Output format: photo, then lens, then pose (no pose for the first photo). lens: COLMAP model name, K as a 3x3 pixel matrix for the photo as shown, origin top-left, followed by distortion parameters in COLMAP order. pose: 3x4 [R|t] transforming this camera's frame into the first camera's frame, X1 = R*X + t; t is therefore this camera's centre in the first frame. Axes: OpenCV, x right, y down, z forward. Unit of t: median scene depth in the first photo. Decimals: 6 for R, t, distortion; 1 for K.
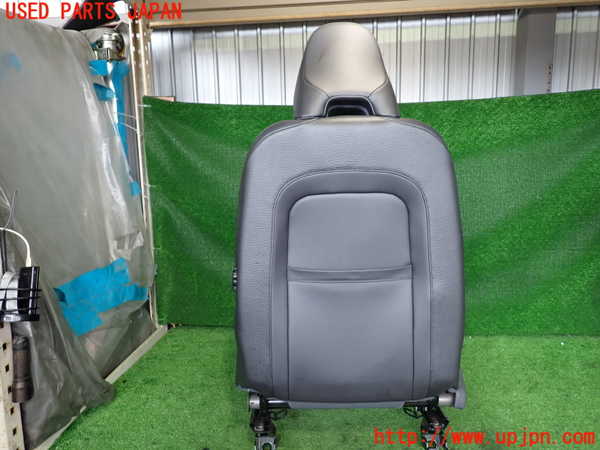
lens RADIAL K [[447.5, 0, 299.0], [0, 447.5, 225.9], [0, 0, 1]] dist [0.002350, -0.005990]
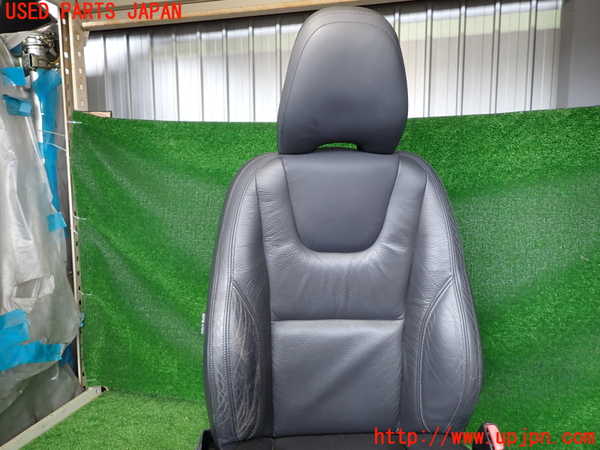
lens RADIAL K [[447.5, 0, 301.9], [0, 447.5, 224.7], [0, 0, 1]] dist [0.002350, -0.005990]
pose [[0.988029, 0.037285, -0.149694, 0.207477], [-0.043756, 0.998234, -0.040166, -0.065780], [0.147933, 0.046236, 0.987916, 0.257883]]
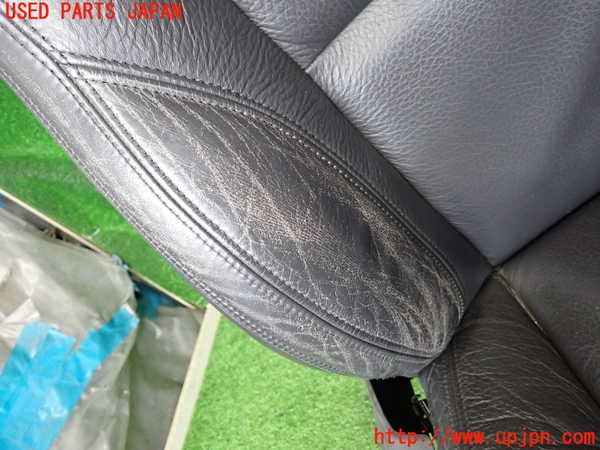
lens RADIAL K [[447.5, 0, 303.0], [0, 447.5, 225.1], [0, 0, 1]] dist [0.002350, -0.005990]
pose [[0.752011, -0.476567, -0.455372, 0.138529], [0.645032, 0.674279, 0.359557, 0.012215], [0.135695, -0.564120, 0.814466, 0.640895]]
